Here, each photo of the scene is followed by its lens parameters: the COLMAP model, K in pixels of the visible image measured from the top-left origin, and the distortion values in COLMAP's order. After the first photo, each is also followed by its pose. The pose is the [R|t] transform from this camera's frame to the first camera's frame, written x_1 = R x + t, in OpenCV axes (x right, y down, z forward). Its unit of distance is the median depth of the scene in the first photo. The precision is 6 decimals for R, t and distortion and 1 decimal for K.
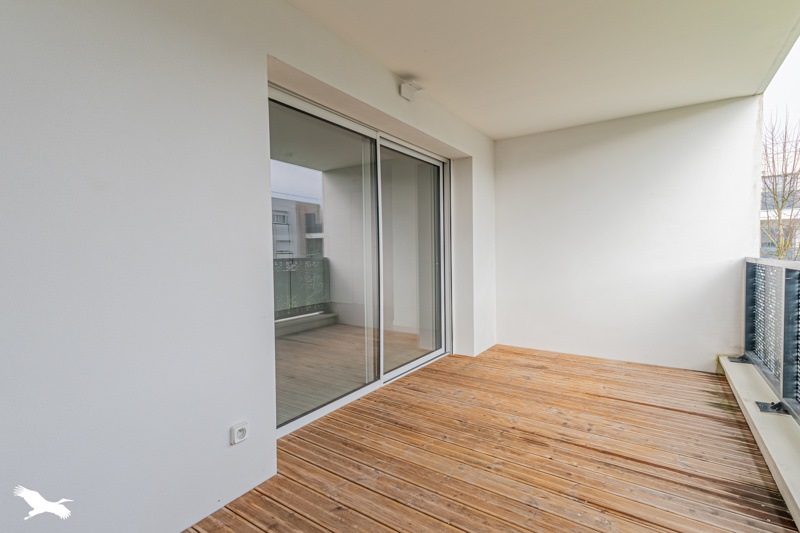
lens RADIAL K [[380.9, 0, 396.0], [0, 380.9, 265.6], [0, 0, 1]] dist [0.016473, -0.000781]
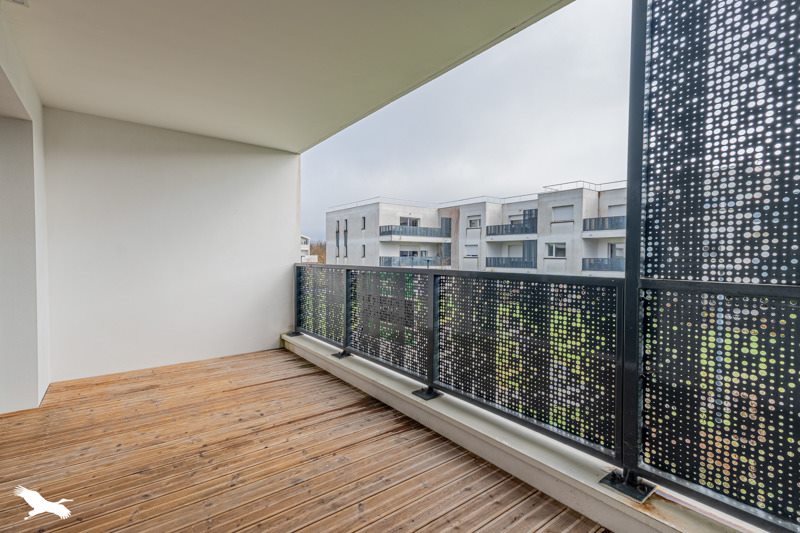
lens RADIAL K [[380.9, 0, 394.5], [0, 380.9, 264.9], [0, 0, 1]] dist [0.016473, -0.000781]
pose [[0.307930, -0.009140, 0.951365, -0.347163], [0.027951, 0.999609, 0.000557, -0.004542], [-0.950998, 0.026420, 0.308066, 0.203536]]
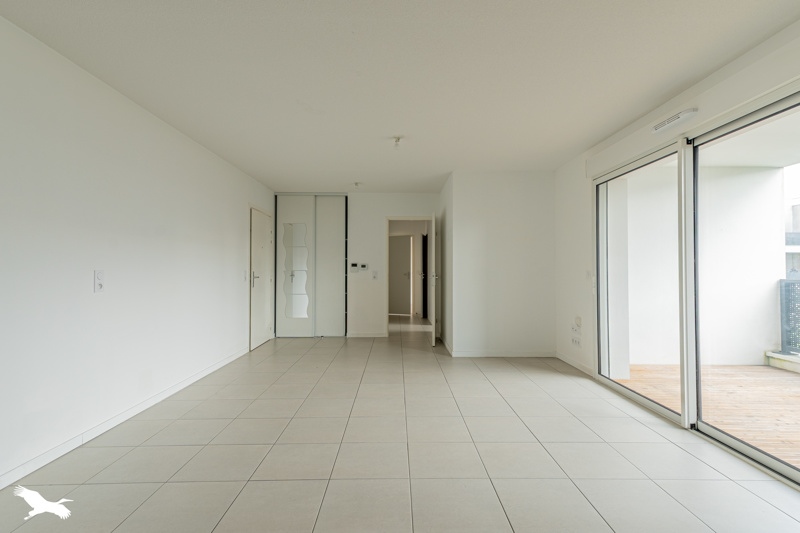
lens RADIAL K [[380.9, 0, 397.8], [0, 380.9, 267.2], [0, 0, 1]] dist [0.016473, -0.000781]
pose [[0.823425, 0.017473, 0.567156, -1.063812], [0.012131, 0.998755, -0.048382, -0.013470], [-0.567296, 0.046719, 0.822188, 0.631347]]
